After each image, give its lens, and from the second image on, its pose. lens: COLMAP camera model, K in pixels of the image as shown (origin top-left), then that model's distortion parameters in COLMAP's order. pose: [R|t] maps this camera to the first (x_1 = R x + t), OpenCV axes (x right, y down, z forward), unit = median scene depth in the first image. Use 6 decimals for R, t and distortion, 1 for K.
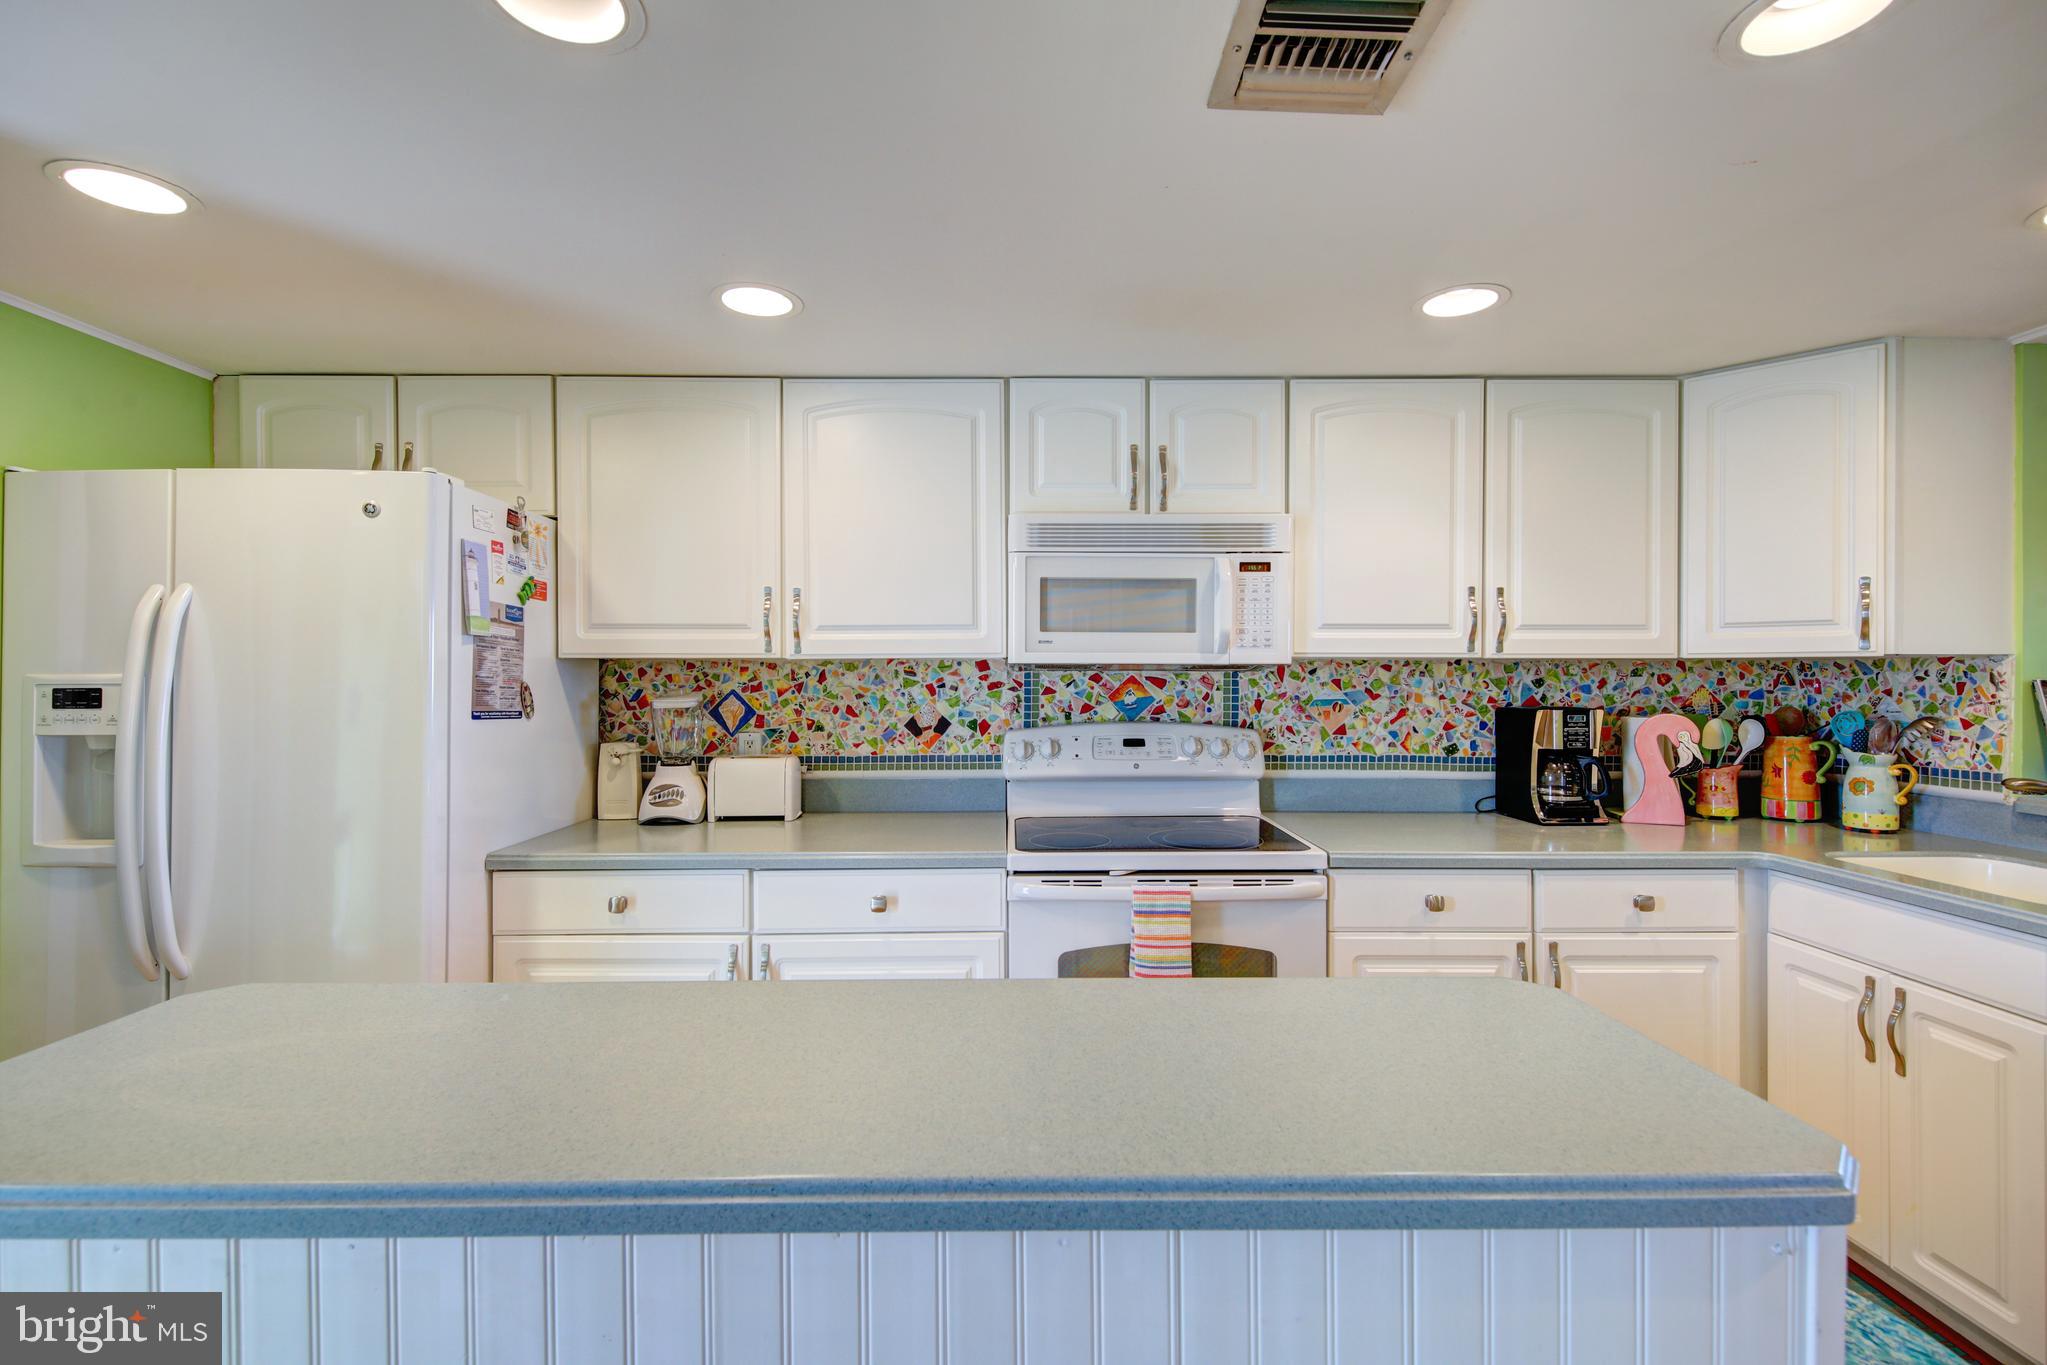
lens RADIAL K [[893.3, 0, 1017.1], [0, 893.3, 681.8], [0, 0, 1]] dist [0.010472, -0.005293]
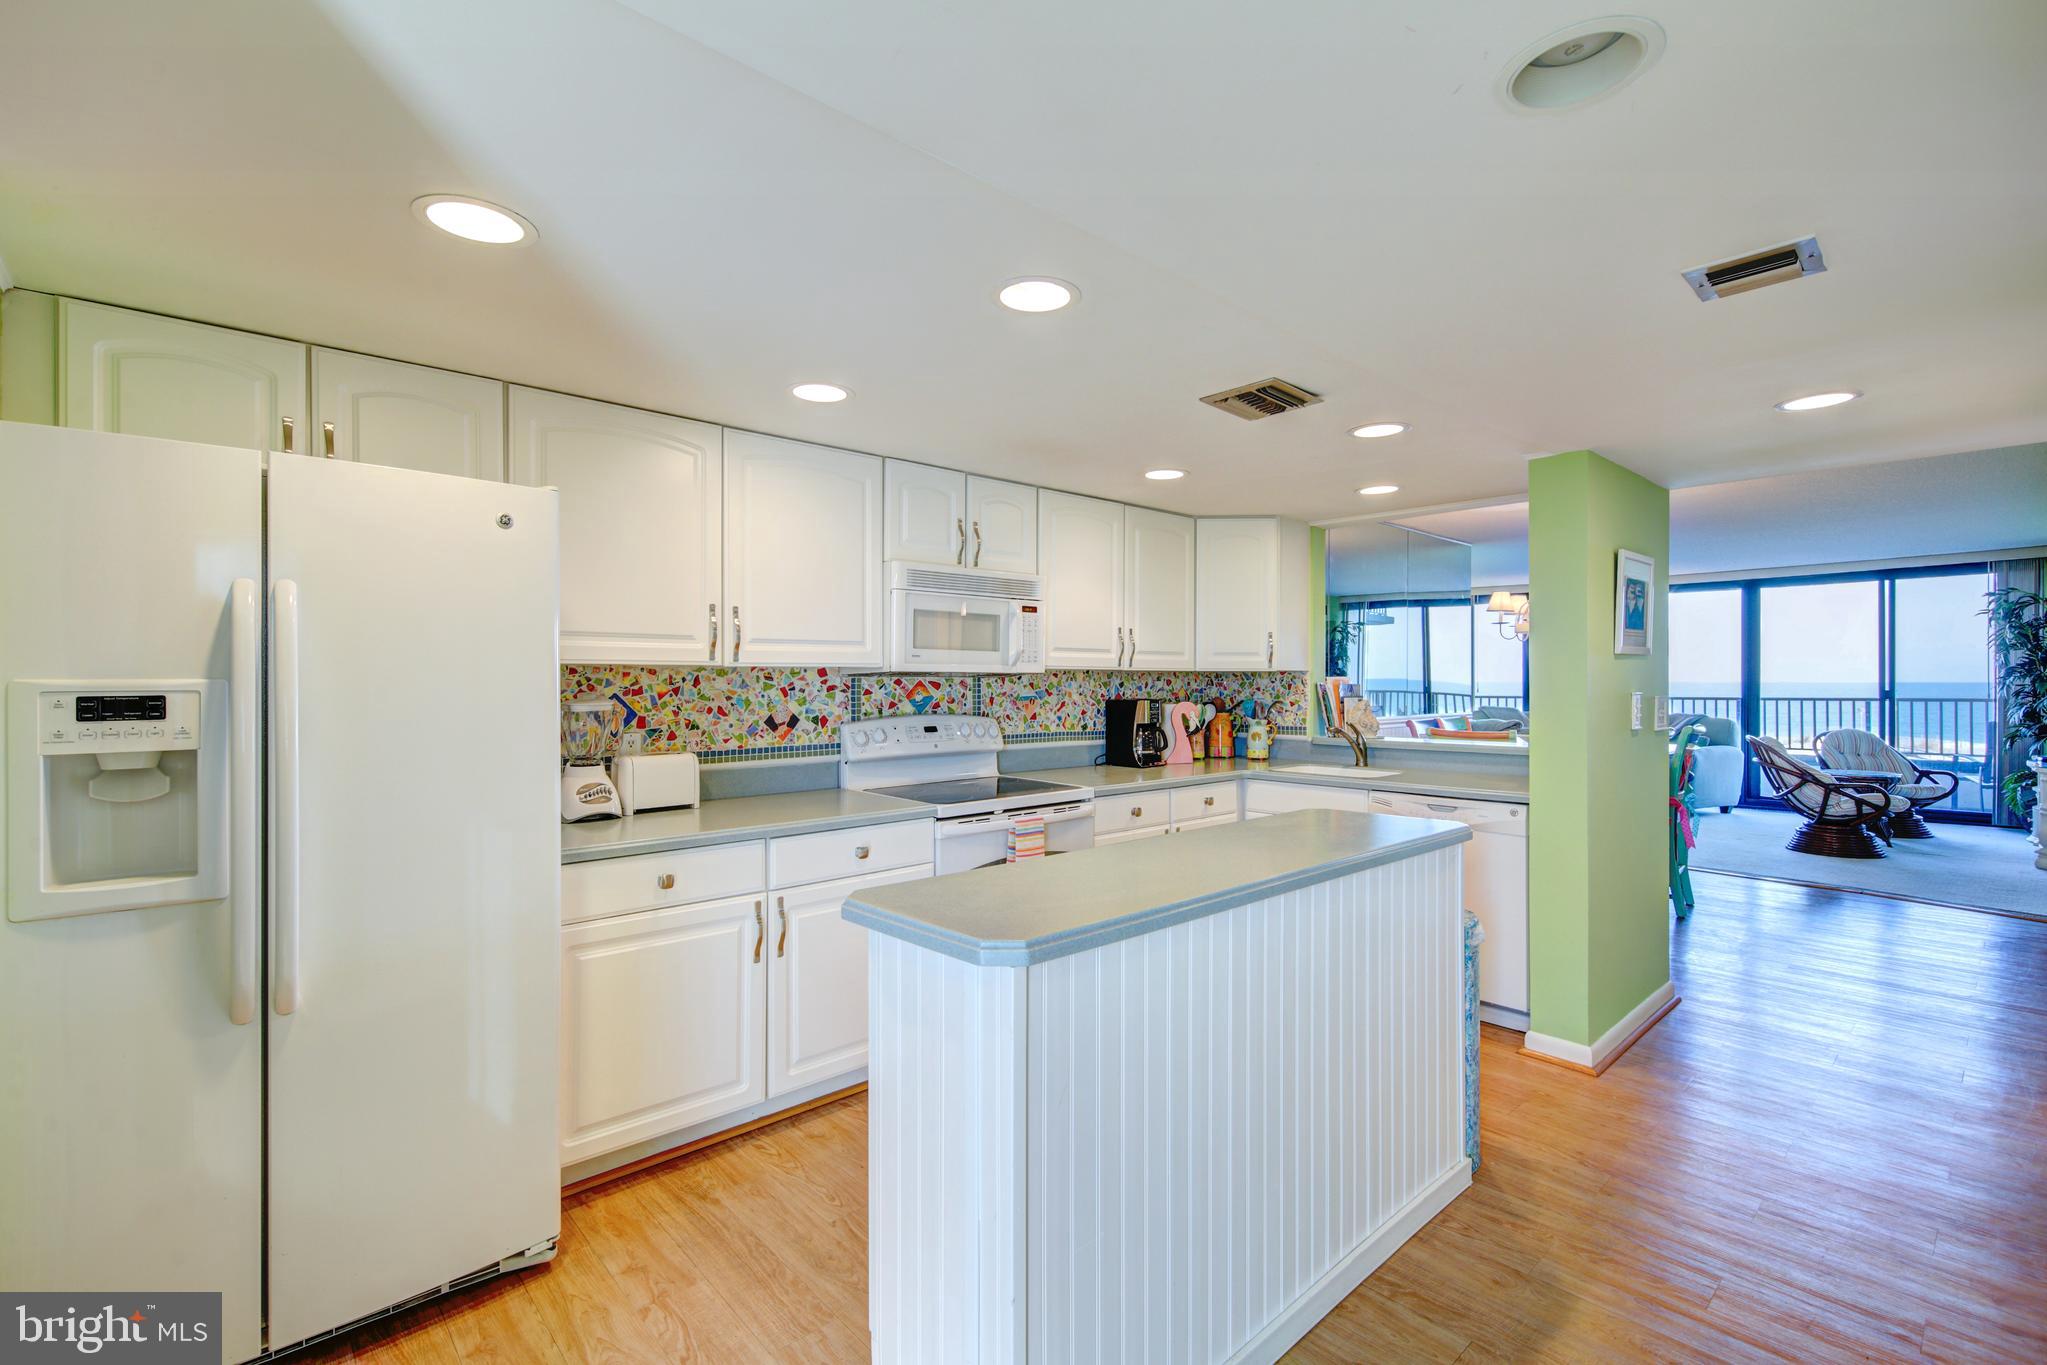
lens RADIAL K [[893.3, 0, 1017.1], [0, 893.3, 681.8], [0, 0, 1]] dist [0.010472, -0.005293]
pose [[0.753043, -0.000746, 0.657971, -0.656994], [0.003304, 0.999991, -0.002647, -0.000729], [-0.657963, 0.004168, 0.753039, -0.118384]]
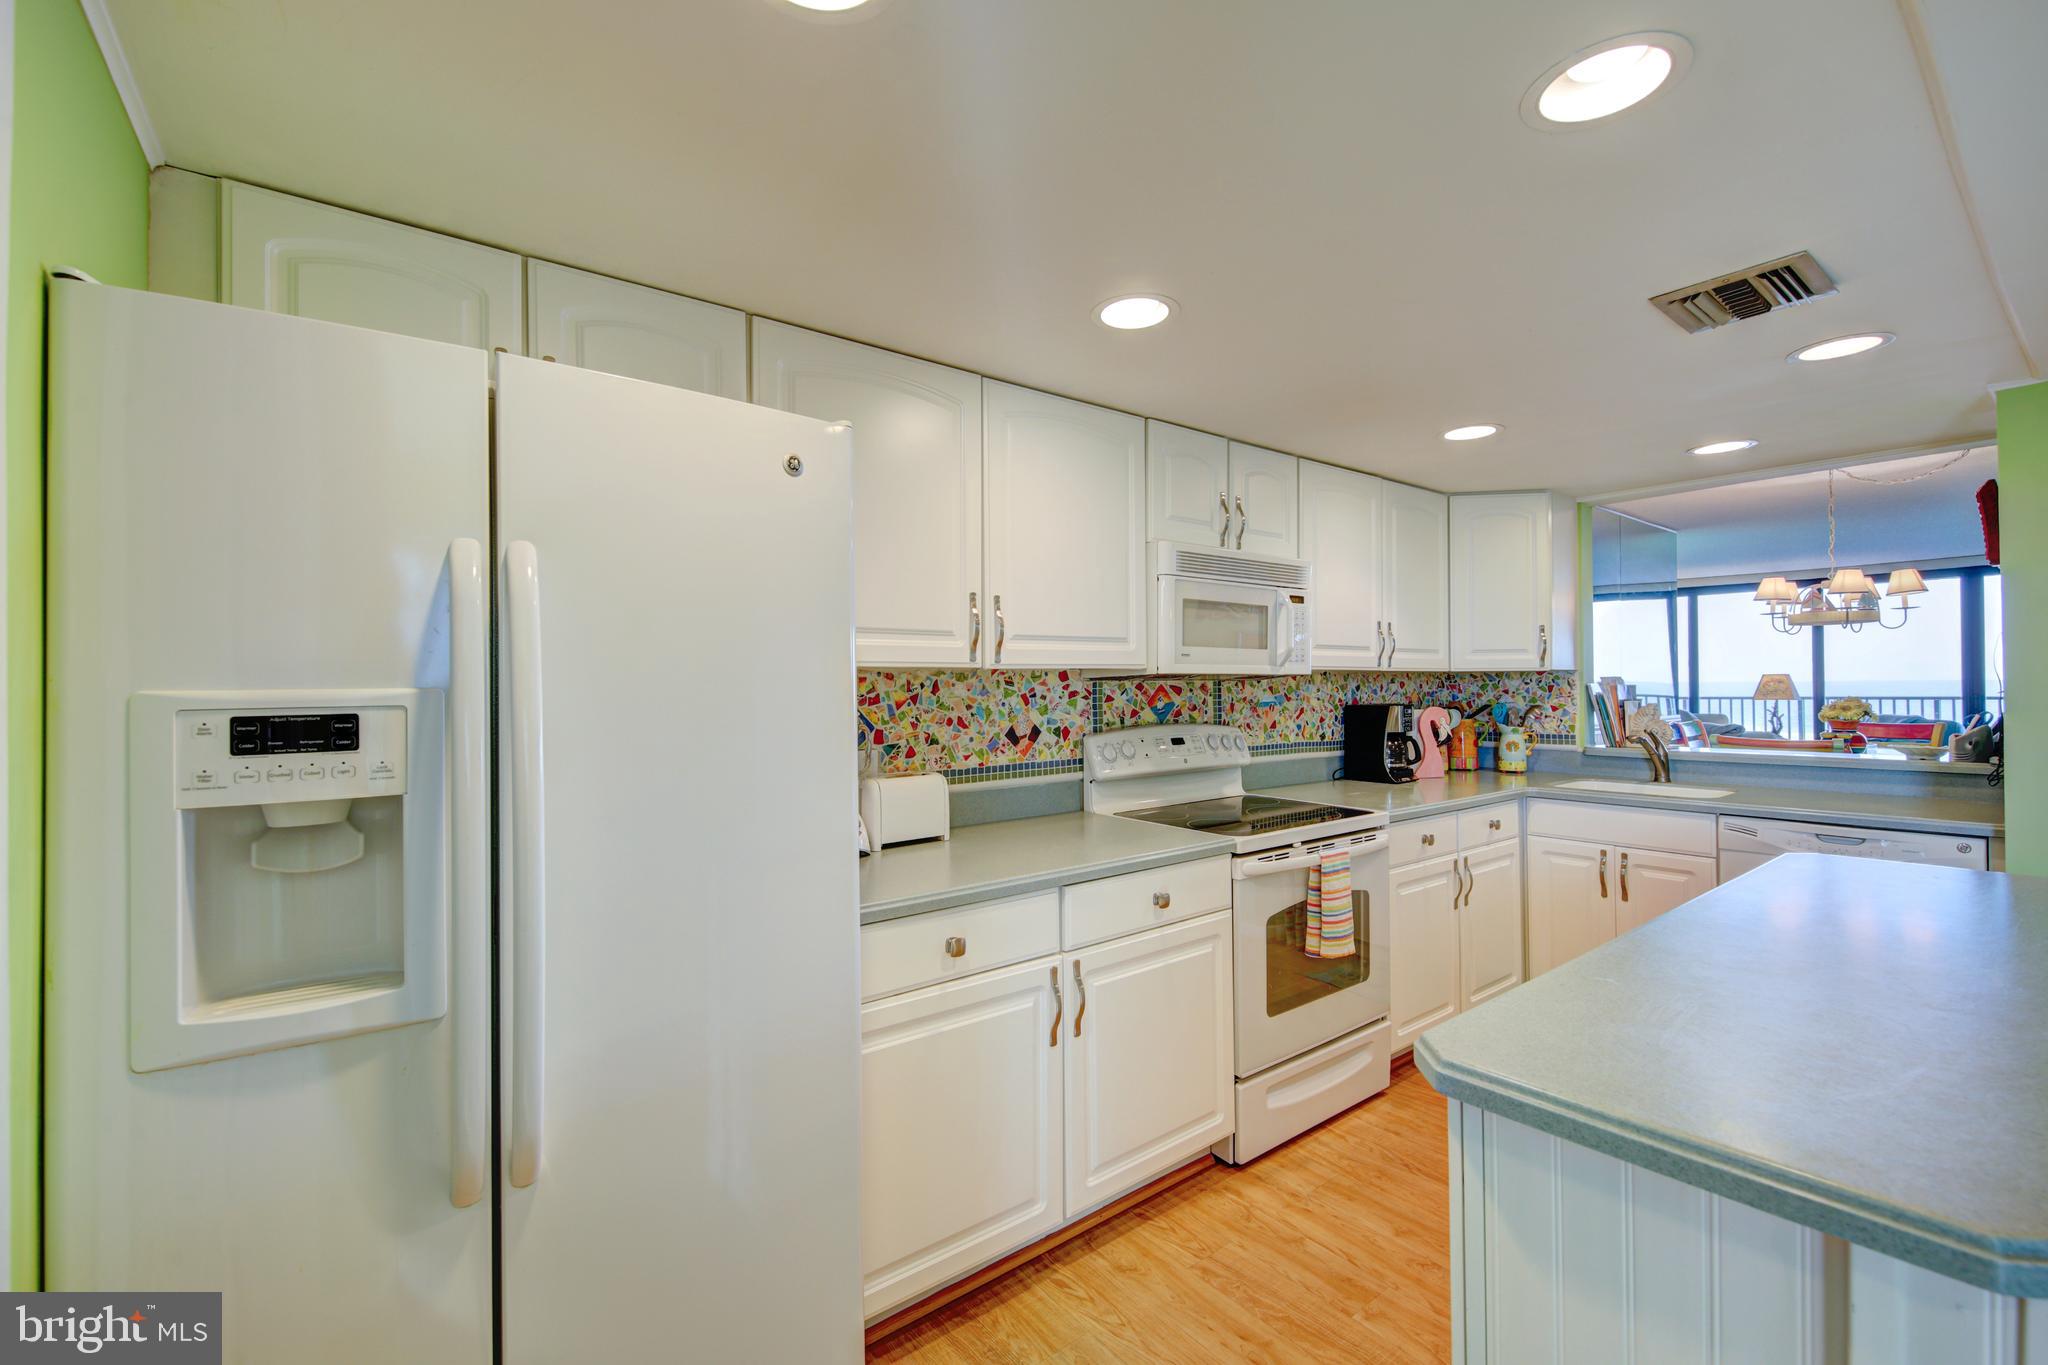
lens RADIAL K [[837.9, 0, 1016.9], [0, 837.9, 682.7], [0, 0, 1]] dist [0.003006, -0.000008]
pose [[0.809237, -0.004212, 0.587467, -0.672553], [0.011032, 0.999907, -0.008026, -0.002523], [-0.587379, 0.012976, 0.809208, 0.225992]]
